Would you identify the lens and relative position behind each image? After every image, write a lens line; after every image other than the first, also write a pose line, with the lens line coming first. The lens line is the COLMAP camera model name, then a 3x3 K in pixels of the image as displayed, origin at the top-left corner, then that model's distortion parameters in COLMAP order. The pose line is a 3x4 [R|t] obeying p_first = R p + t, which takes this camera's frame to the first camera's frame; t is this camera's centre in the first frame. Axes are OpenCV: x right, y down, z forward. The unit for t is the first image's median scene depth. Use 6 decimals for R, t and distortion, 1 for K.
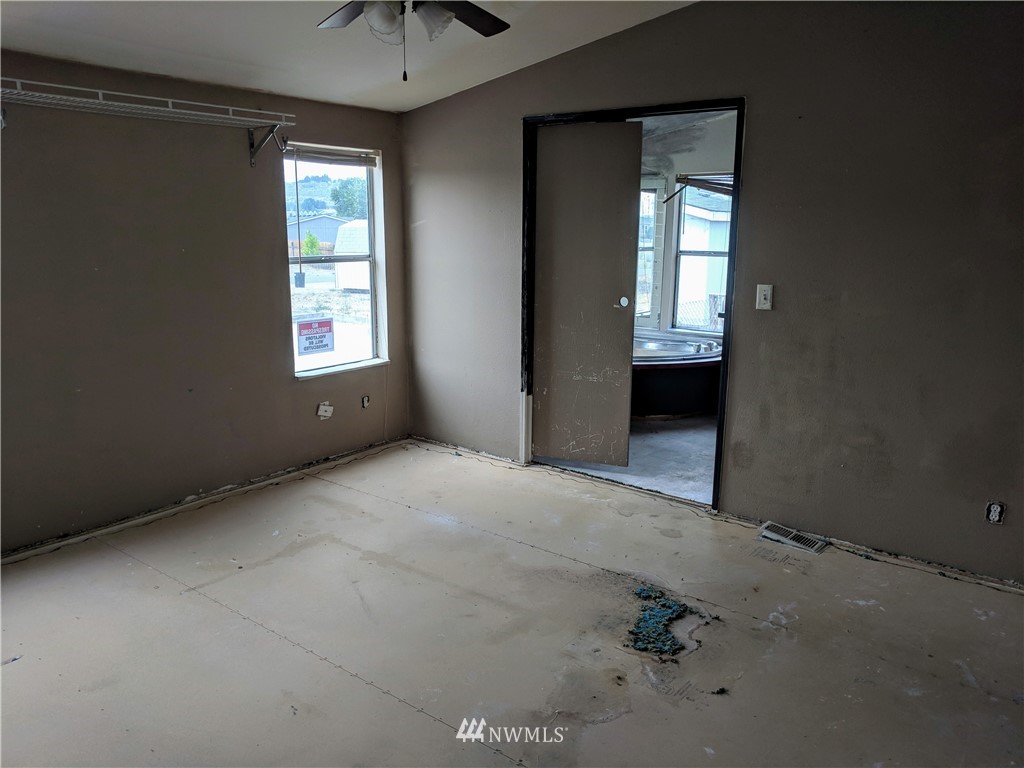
lens RADIAL K [[767.4, 0, 509.3], [0, 767.4, 385.5], [0, 0, 1]] dist [0.016220, 0.003895]
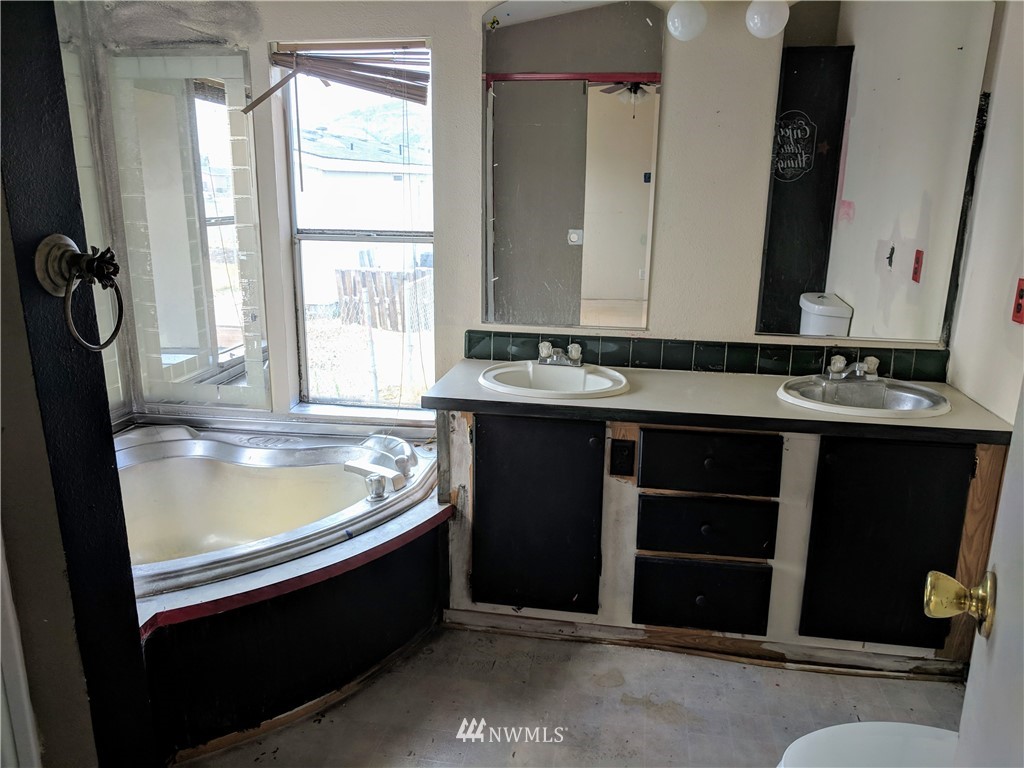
lens RADIAL K [[767.4, 0, 513.3], [0, 767.4, 387.5], [0, 0, 1]] dist [0.016220, 0.003895]
pose [[0.873160, -0.119276, 0.472615, 0.112321], [0.094724, 0.992635, 0.075513, -0.108395], [-0.478141, -0.021167, 0.878028, 0.559845]]
